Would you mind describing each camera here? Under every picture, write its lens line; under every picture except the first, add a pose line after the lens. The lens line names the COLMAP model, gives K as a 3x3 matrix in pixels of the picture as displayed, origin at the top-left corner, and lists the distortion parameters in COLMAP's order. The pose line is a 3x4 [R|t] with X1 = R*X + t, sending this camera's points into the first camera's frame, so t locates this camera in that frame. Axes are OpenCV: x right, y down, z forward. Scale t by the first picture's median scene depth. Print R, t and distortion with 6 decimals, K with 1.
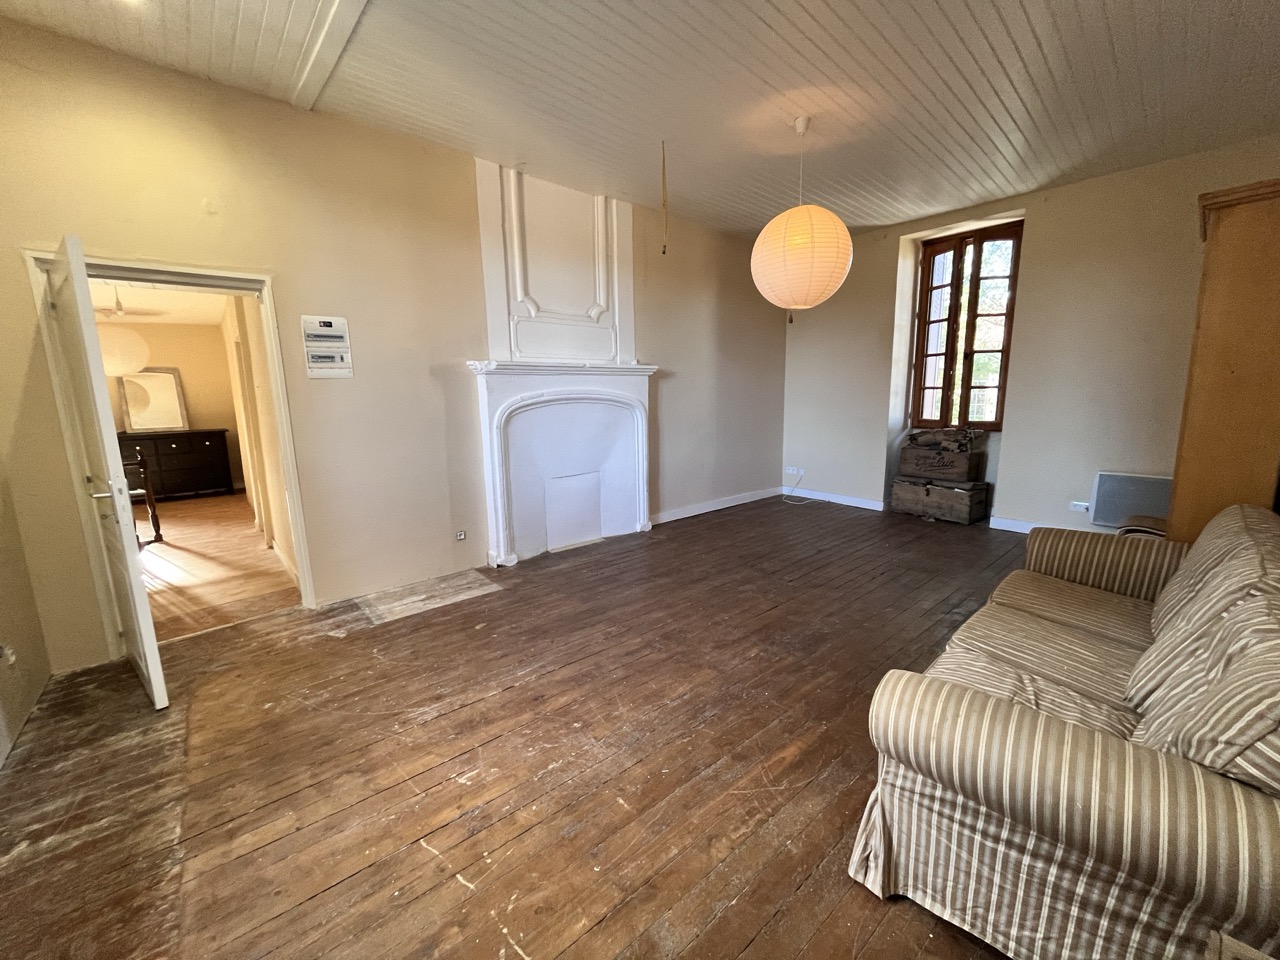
lens RADIAL K [[515.8, 0, 641.1], [0, 515.8, 479.9], [0, 0, 1]] dist [0.002614, 0.001422]
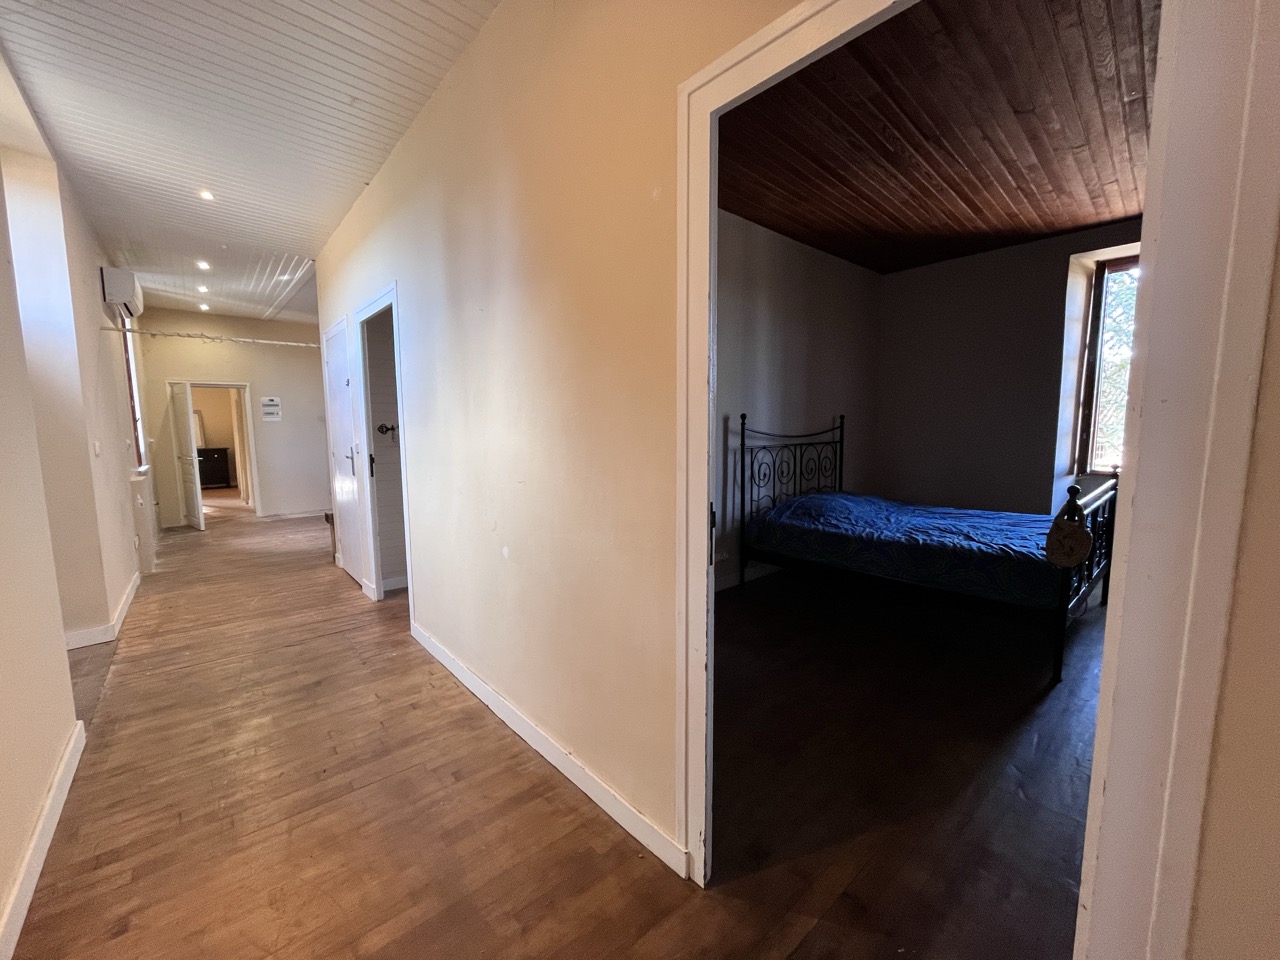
lens RADIAL K [[515.8, 0, 641.3], [0, 515.8, 479.9], [0, 0, 1]] dist [0.002614, 0.001422]
pose [[0.999965, 0.008018, 0.002583, 1.176589], [-0.007848, 0.998145, -0.060379, 0.220335], [-0.003063, 0.060357, 0.998172, -1.477604]]
